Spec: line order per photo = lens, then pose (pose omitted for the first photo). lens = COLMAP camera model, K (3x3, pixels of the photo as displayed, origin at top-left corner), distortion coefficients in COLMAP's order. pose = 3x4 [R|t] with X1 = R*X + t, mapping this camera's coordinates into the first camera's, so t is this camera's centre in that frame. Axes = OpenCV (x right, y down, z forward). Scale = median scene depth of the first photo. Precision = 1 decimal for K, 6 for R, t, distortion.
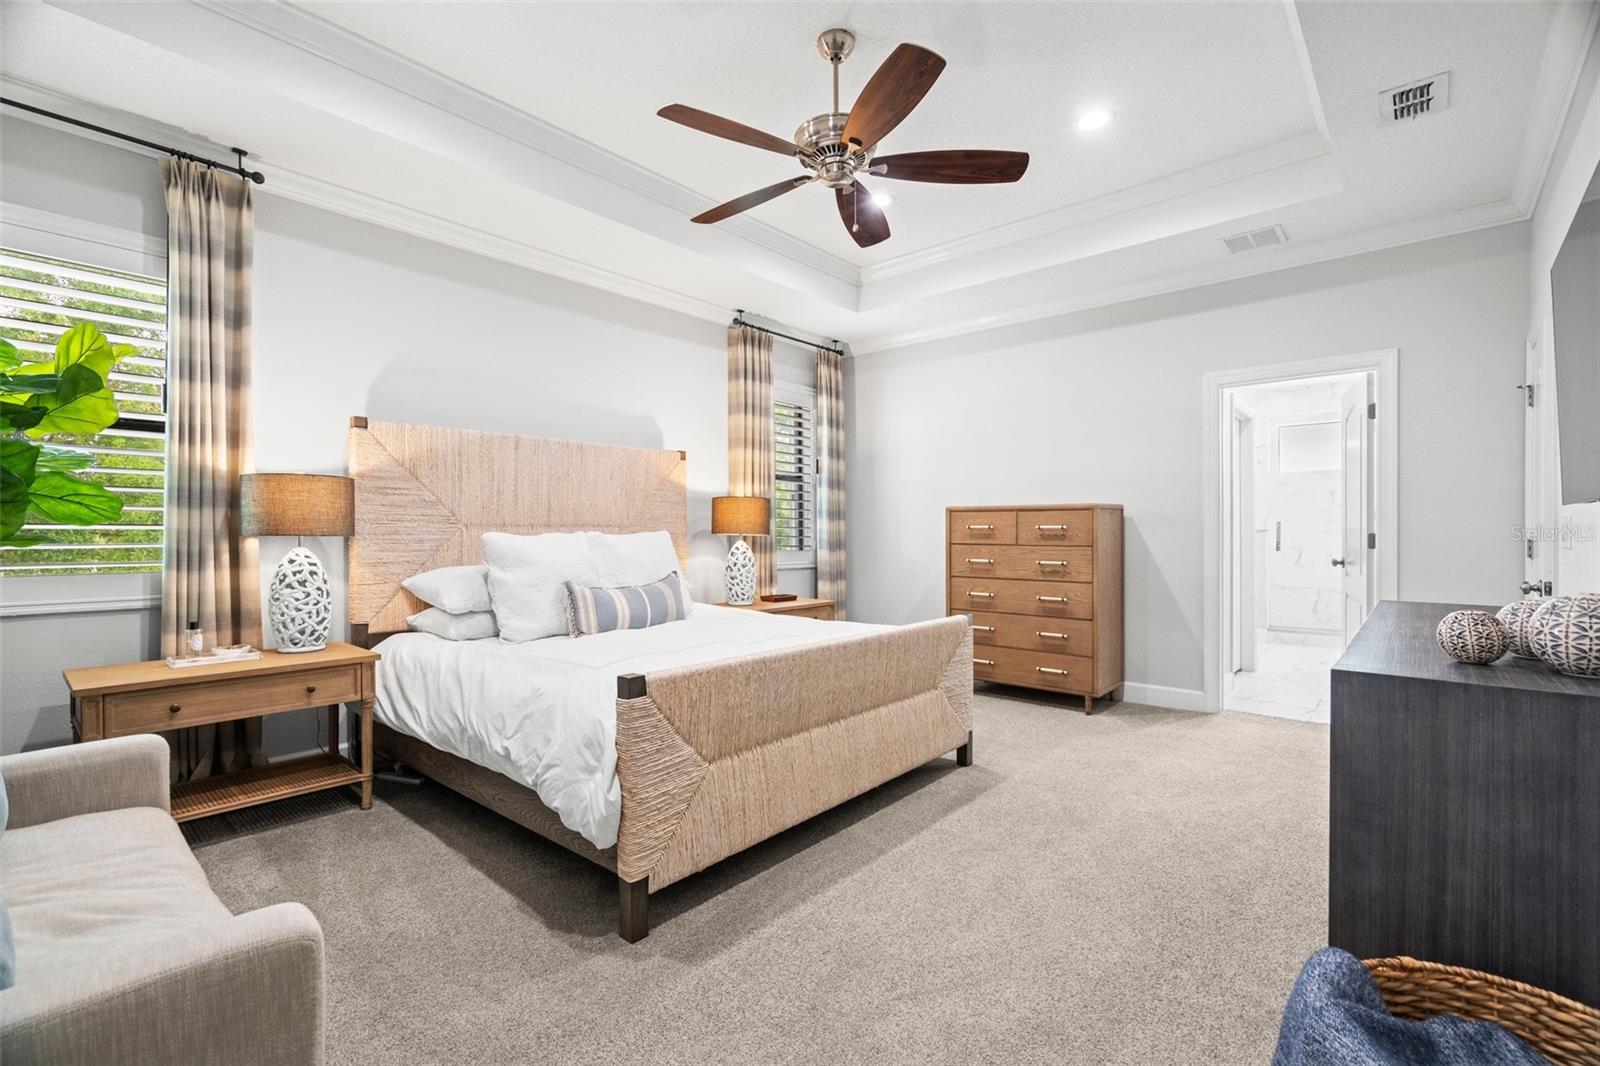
lens RADIAL K [[719.4, 0, 793.9], [0, 719.4, 537.0], [0, 0, 1]] dist [-0.000415, 0.000493]
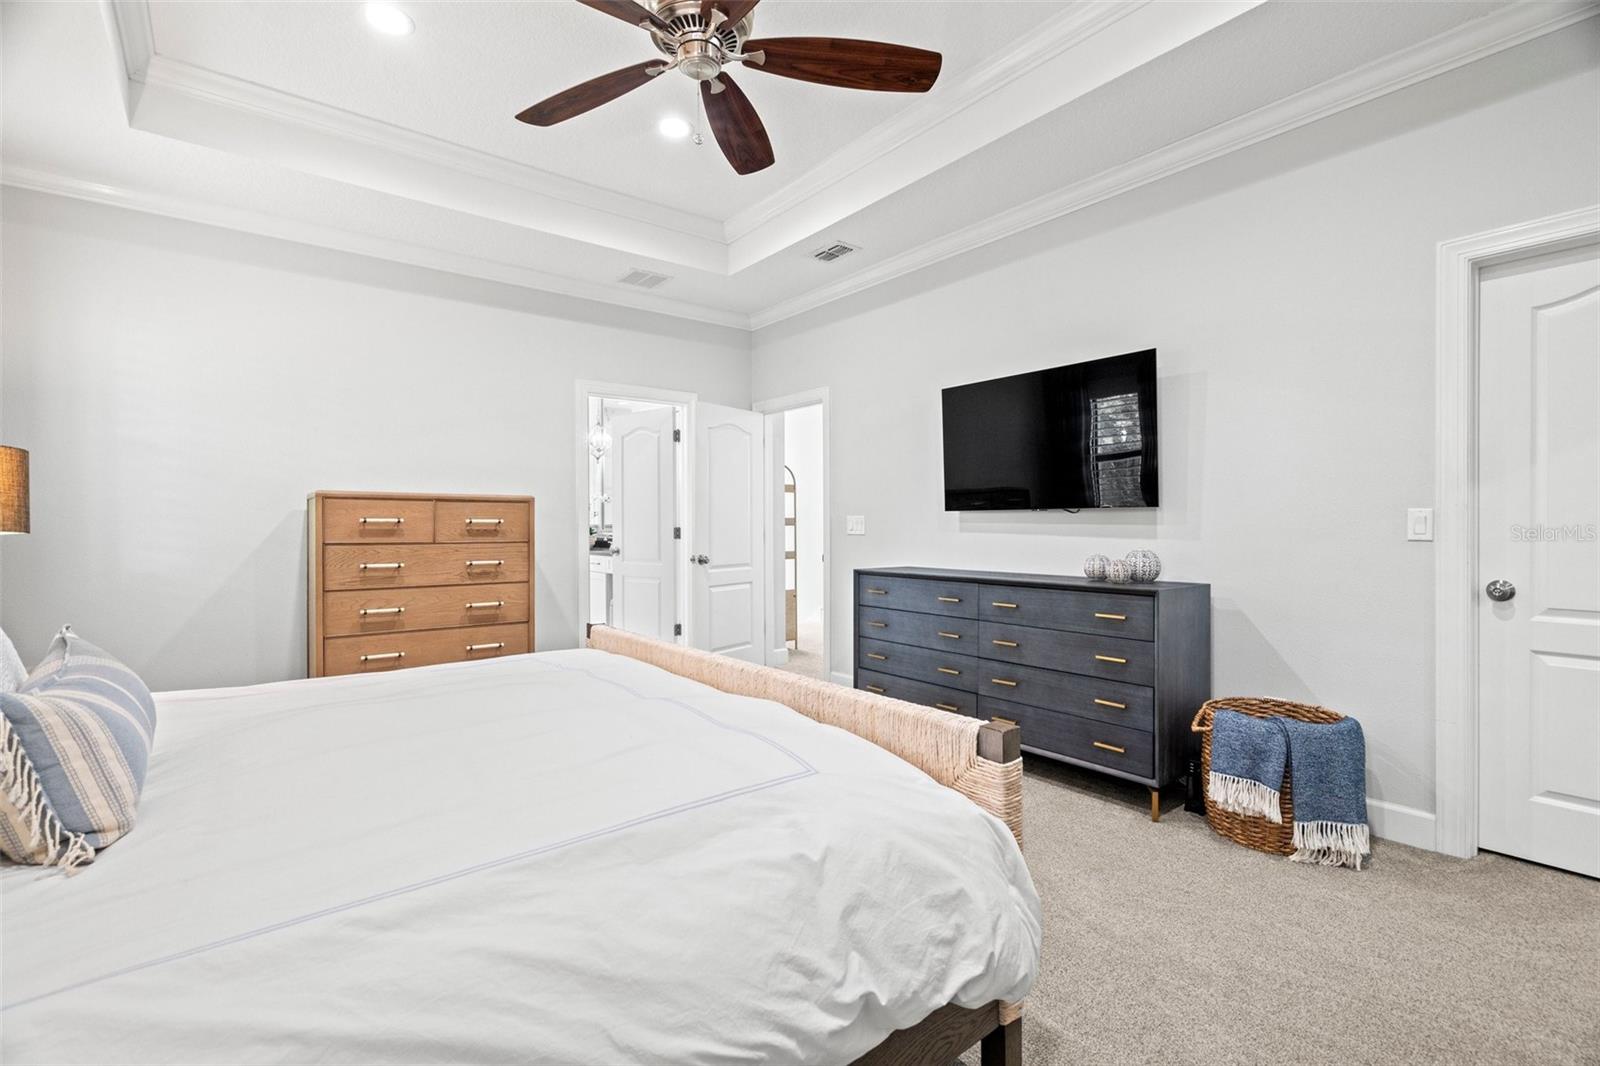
lens RADIAL K [[726.5, 0, 798.9], [0, 726.5, 524.6], [0, 0, 1]] dist [-0.002568, -0.000034]
pose [[0.178388, -0.000330, 0.983960, -0.390064], [0.011803, 0.999929, -0.001805, -0.003204], [-0.983889, 0.011936, 0.178379, 0.431133]]
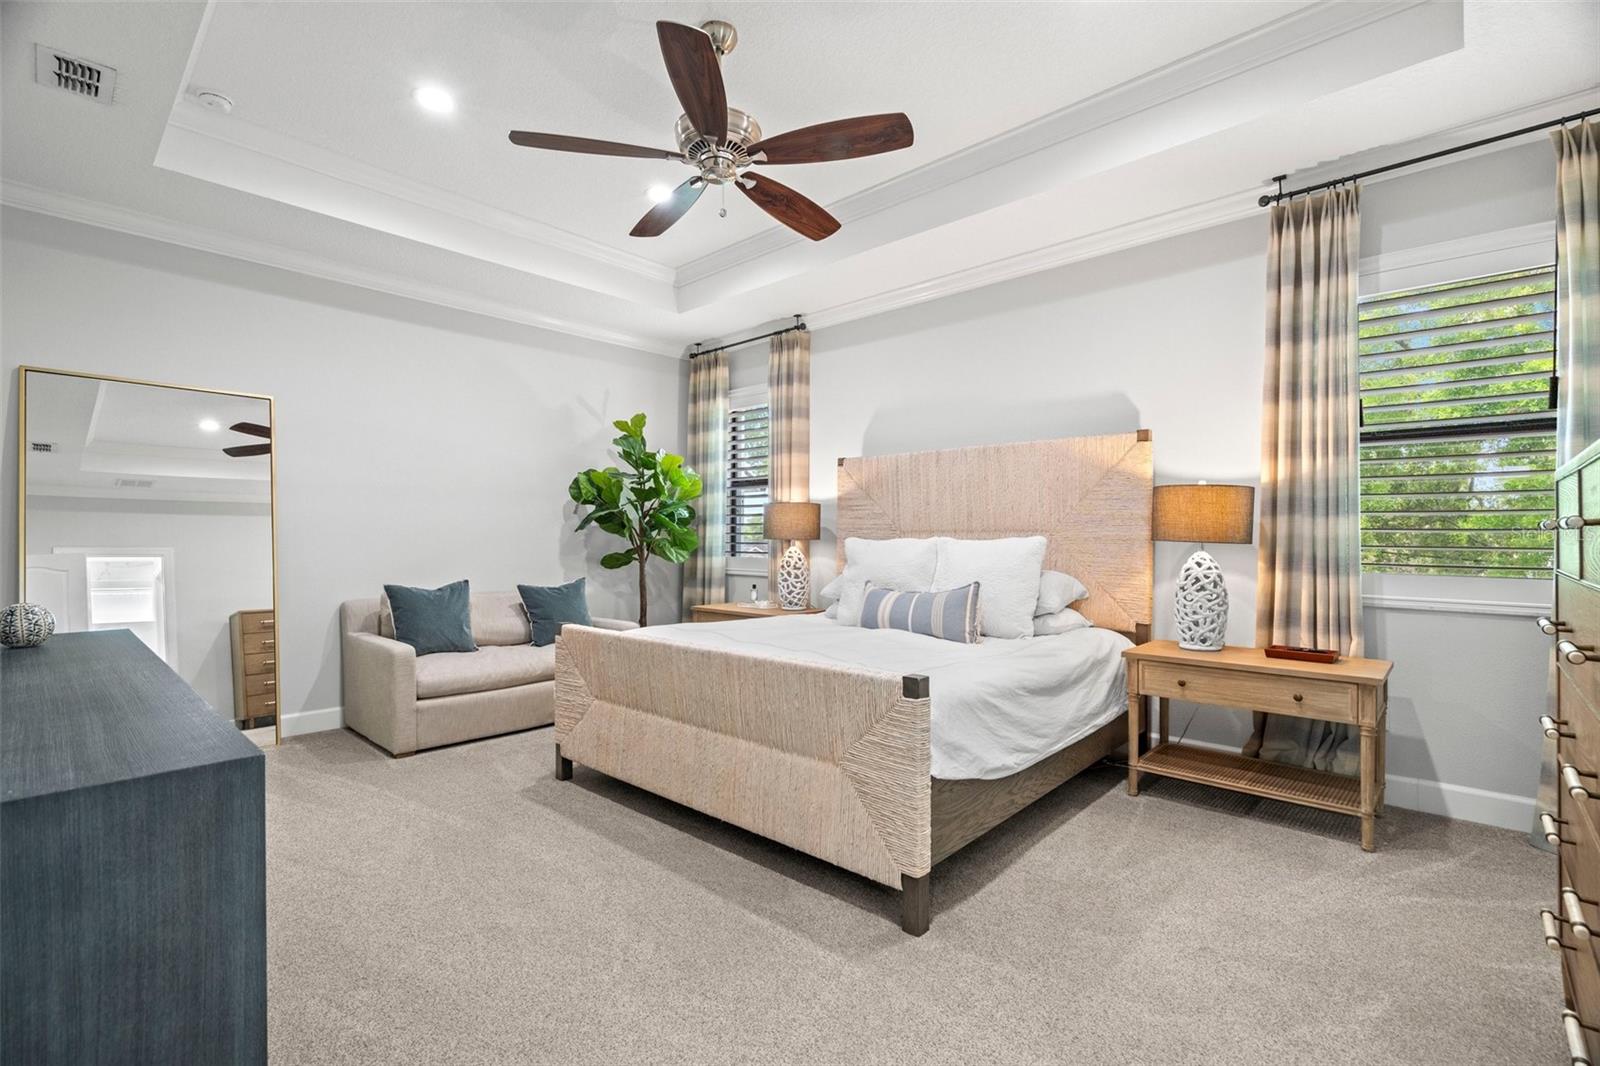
lens RADIAL K [[716.2, 0, 801.3], [0, 716.2, 543.9], [0, 0, 1]] dist [-0.008357, 0.000234]
pose [[-0.021216, 0.009923, -0.999726, 0.954921], [-0.008505, 0.999913, 0.010105, -0.007280], [0.999739, 0.008717, -0.021130, 1.063002]]
